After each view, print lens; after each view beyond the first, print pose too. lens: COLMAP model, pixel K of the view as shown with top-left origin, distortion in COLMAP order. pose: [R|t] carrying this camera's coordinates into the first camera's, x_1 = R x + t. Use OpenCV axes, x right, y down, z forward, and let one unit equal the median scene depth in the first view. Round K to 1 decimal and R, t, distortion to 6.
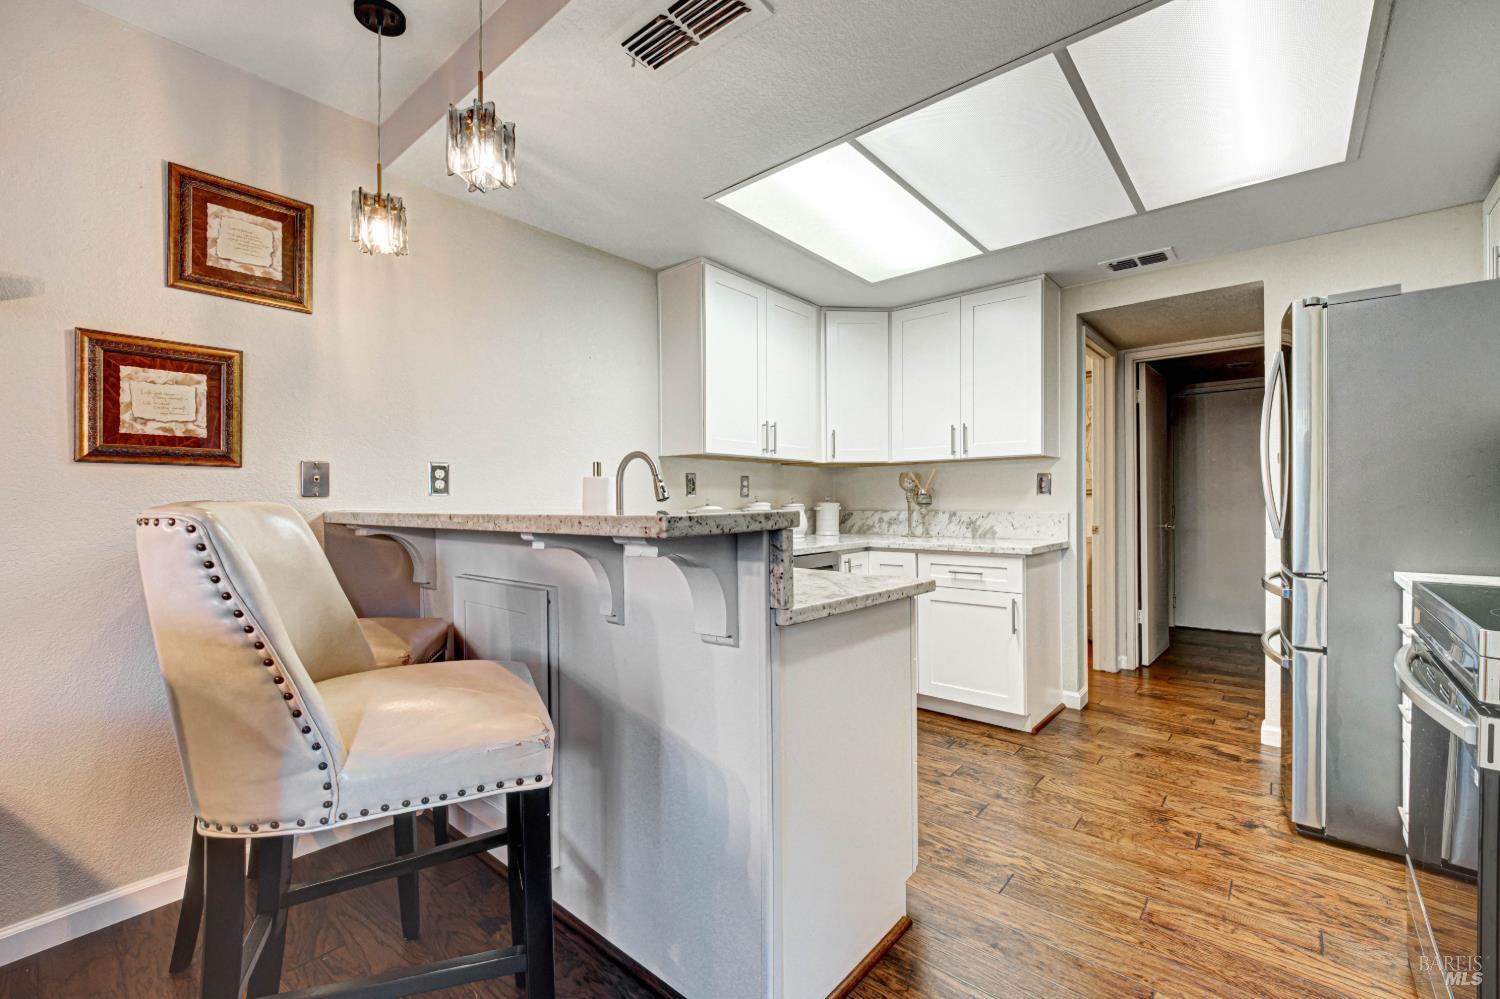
lens RADIAL K [[620.6, 0, 748.8], [0, 620.6, 502.0], [0, 0, 1]] dist [0.006059, -0.005830]
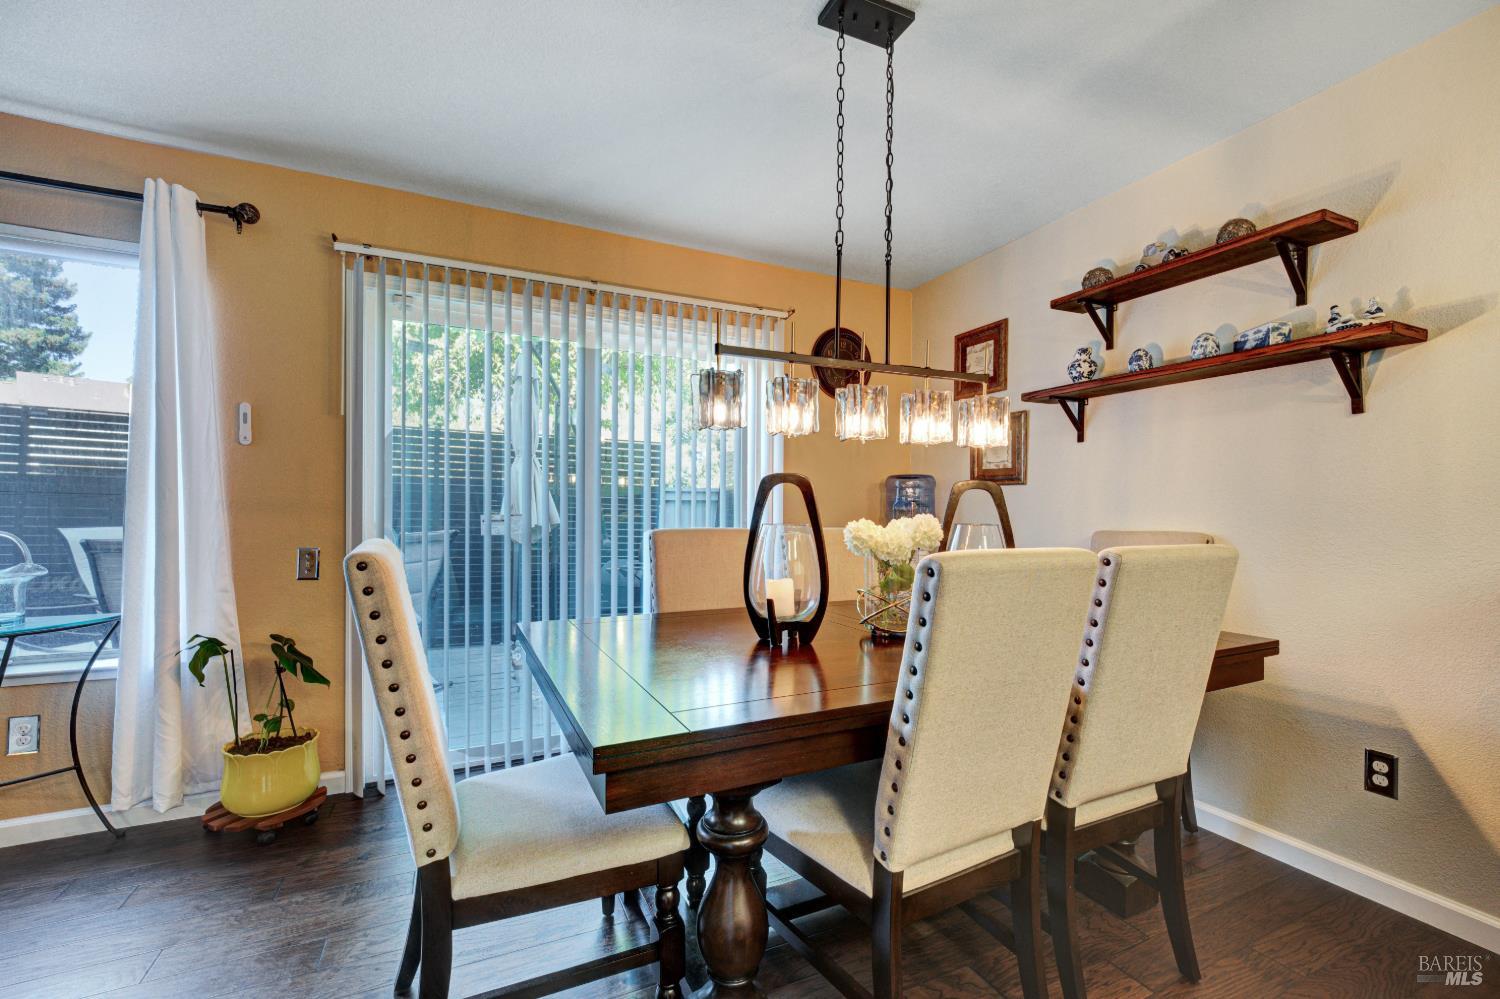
lens RADIAL K [[620.6, 0, 734.2], [0, 620.6, 507.8], [0, 0, 1]] dist [0.006059, -0.005830]
pose [[-0.420649, 0.002022, -0.907221, 0.158173], [-0.003435, 0.999987, 0.003821, -0.004160], [0.907217, 0.004723, -0.420636, 0.158997]]
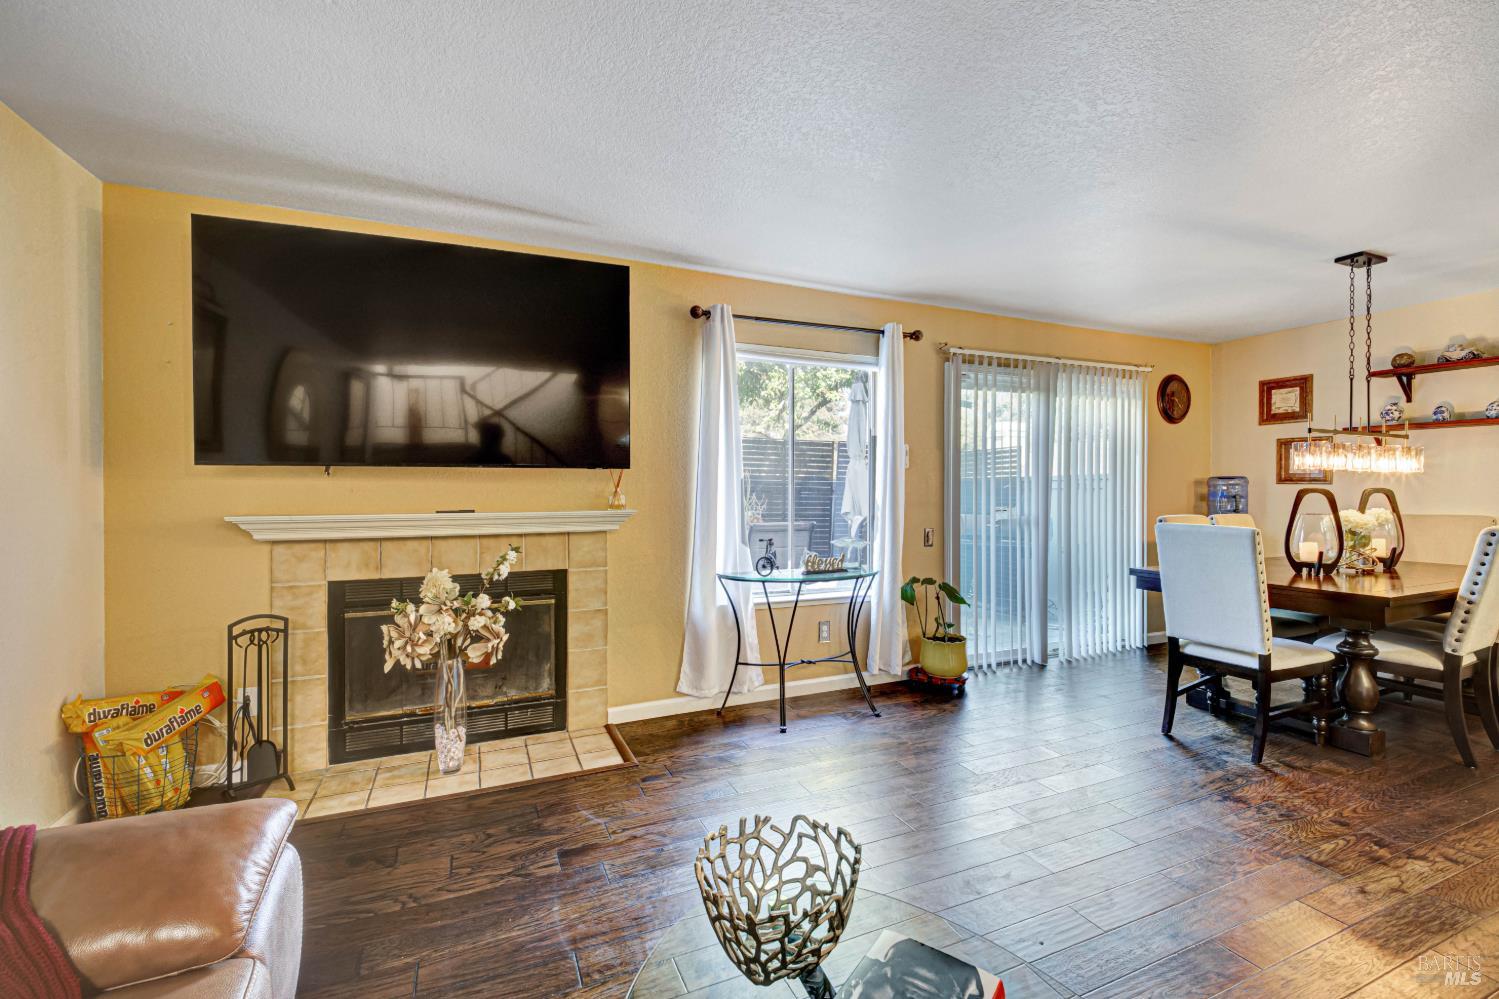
lens RADIAL K [[620.2, 0, 741.5], [0, 620.2, 488.1], [0, 0, 1]] dist [0.006059, -0.005830]
pose [[-0.443331, 0.005263, -0.896343, 1.070331], [0.002358, 0.999986, 0.004705, -0.040016], [0.896355, -0.000028, -0.443337, -0.461263]]
